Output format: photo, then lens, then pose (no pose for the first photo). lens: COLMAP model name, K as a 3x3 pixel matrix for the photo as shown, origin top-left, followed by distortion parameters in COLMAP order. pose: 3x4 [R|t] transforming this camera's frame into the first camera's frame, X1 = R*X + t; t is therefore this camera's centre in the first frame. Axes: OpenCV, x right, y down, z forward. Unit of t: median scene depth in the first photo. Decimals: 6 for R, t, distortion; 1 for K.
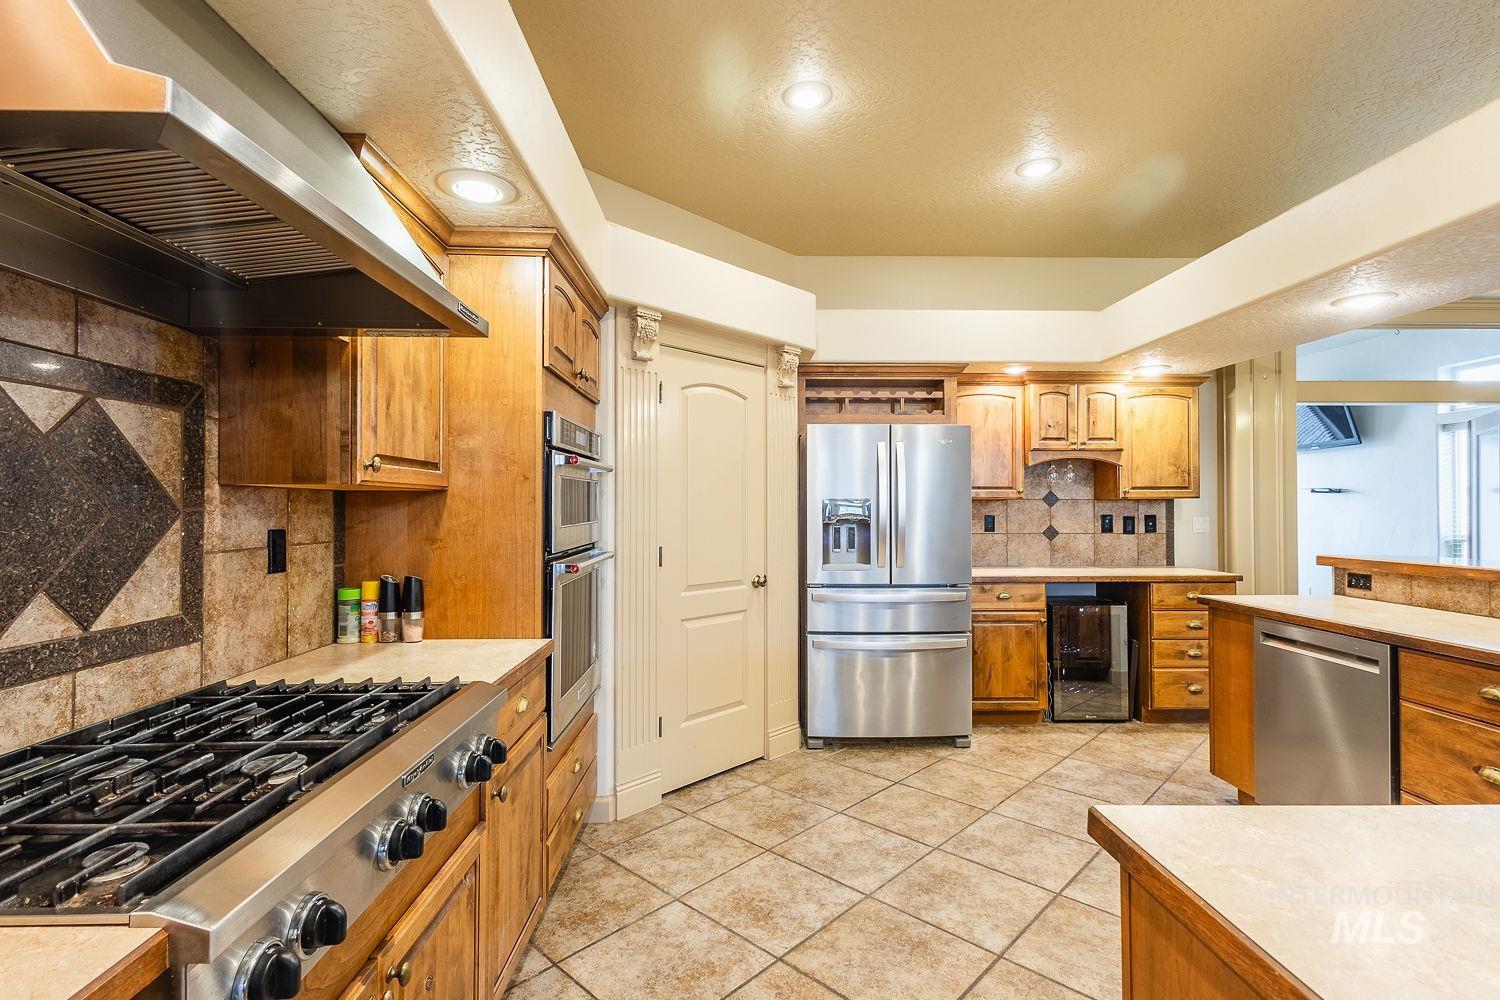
lens RADIAL K [[702.9, 0, 750.0], [0, 702.9, 500.0], [0, 0, 1]] dist [0.008598, -0.000826]
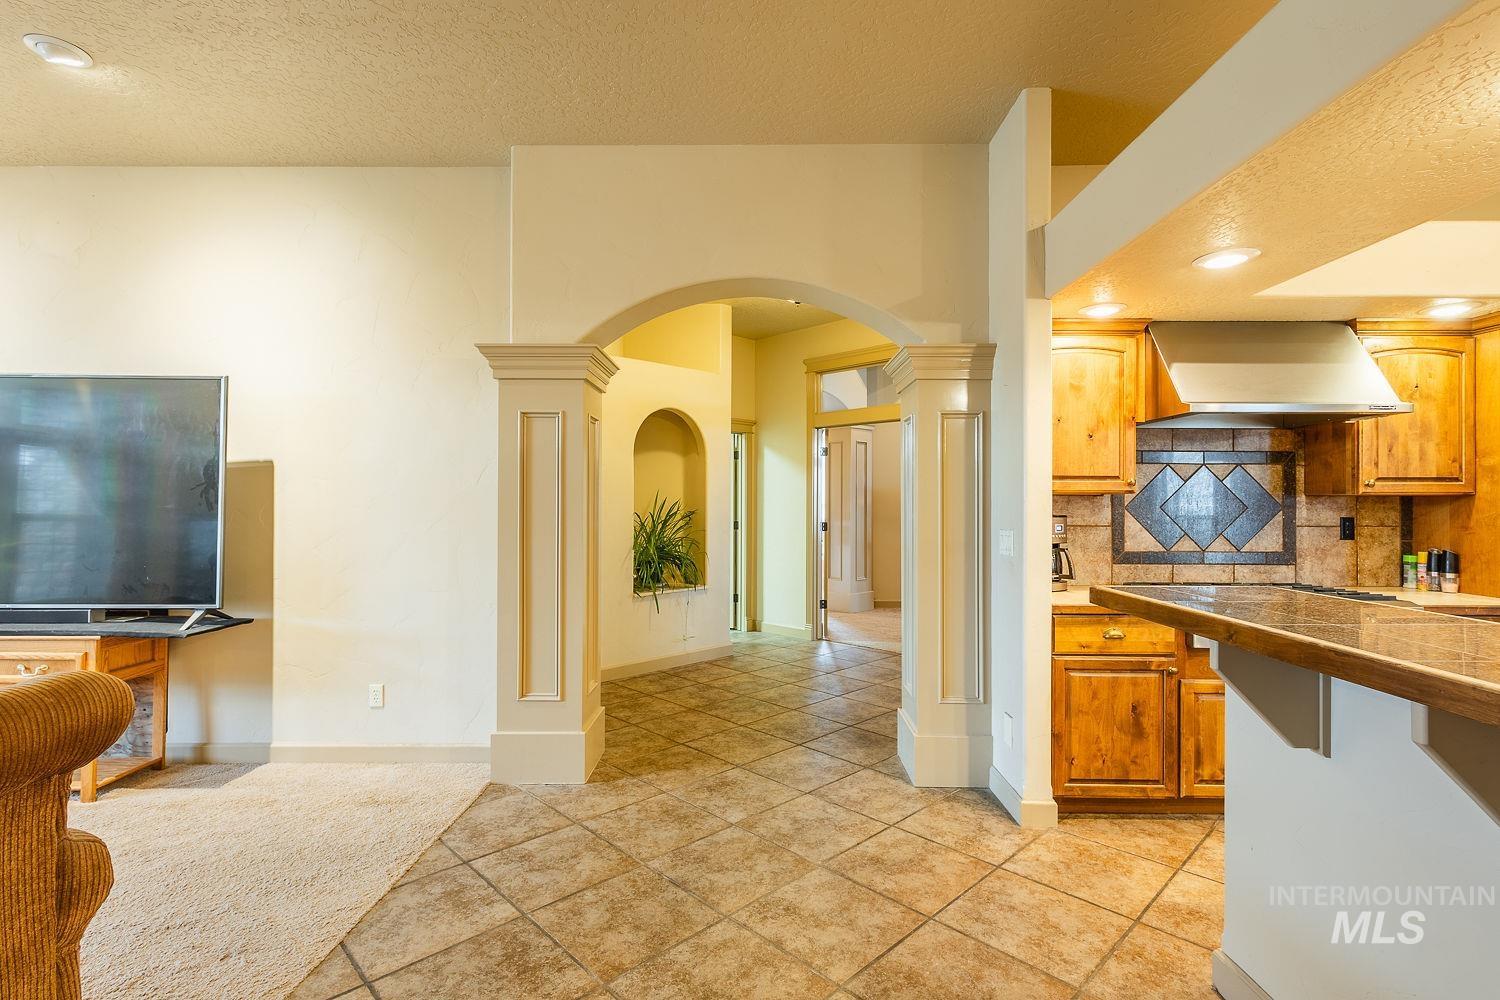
lens RADIAL K [[702.9, 0, 750.0], [0, 702.9, 500.0], [0, 0, 1]] dist [0.008598, -0.000826]
pose [[-0.033093, -0.004764, -0.999441, 0.630309], [0.007978, 0.999956, -0.005031, -0.004194], [0.999420, -0.008140, -0.033054, -0.270810]]
